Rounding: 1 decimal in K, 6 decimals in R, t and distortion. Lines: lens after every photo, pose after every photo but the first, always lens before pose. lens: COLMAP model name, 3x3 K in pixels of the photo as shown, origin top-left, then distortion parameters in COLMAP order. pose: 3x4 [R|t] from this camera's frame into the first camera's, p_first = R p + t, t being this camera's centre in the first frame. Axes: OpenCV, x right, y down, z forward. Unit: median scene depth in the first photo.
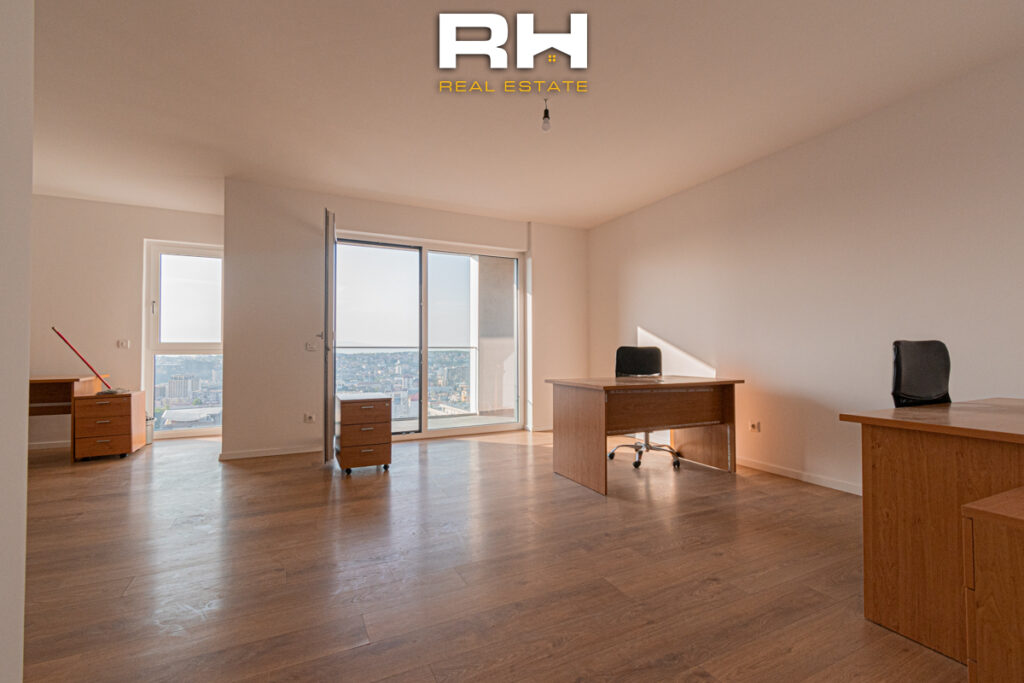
lens RADIAL K [[459.1, 0, 515.7], [0, 459.1, 338.6], [0, 0, 1]] dist [0.000699, 0.000076]
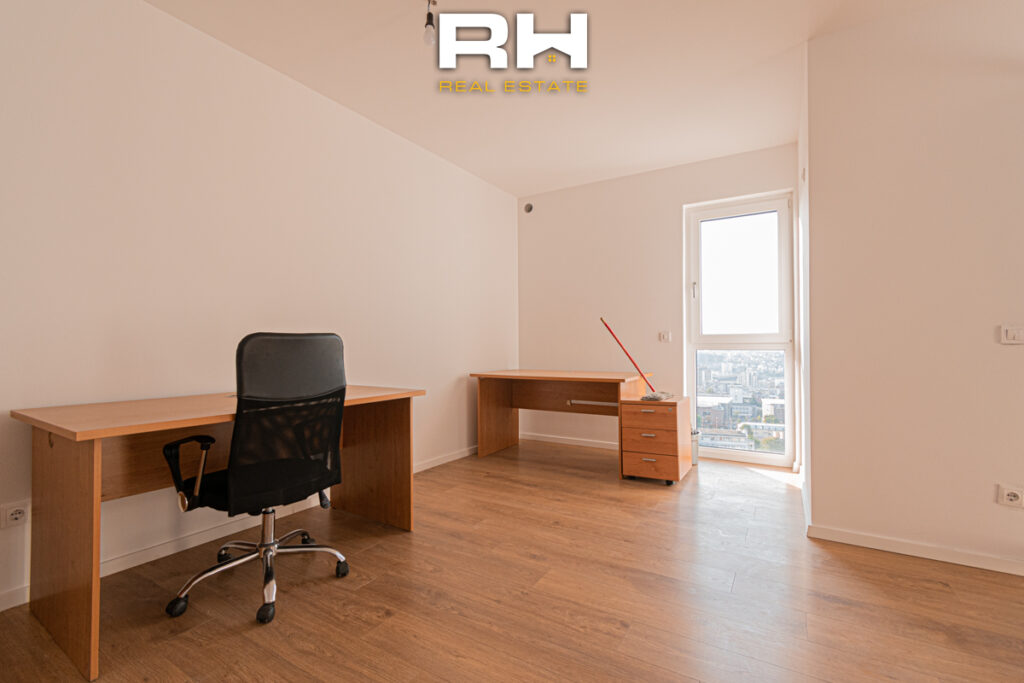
lens RADIAL K [[459.1, 0, 506.2], [0, 459.1, 348.1], [0, 0, 1]] dist [0.000699, 0.000076]
pose [[0.521722, 0.006024, -0.853094, -0.340132], [0.022659, 0.999524, 0.020915, 0.009322], [0.852815, -0.030243, 0.521337, 0.370799]]
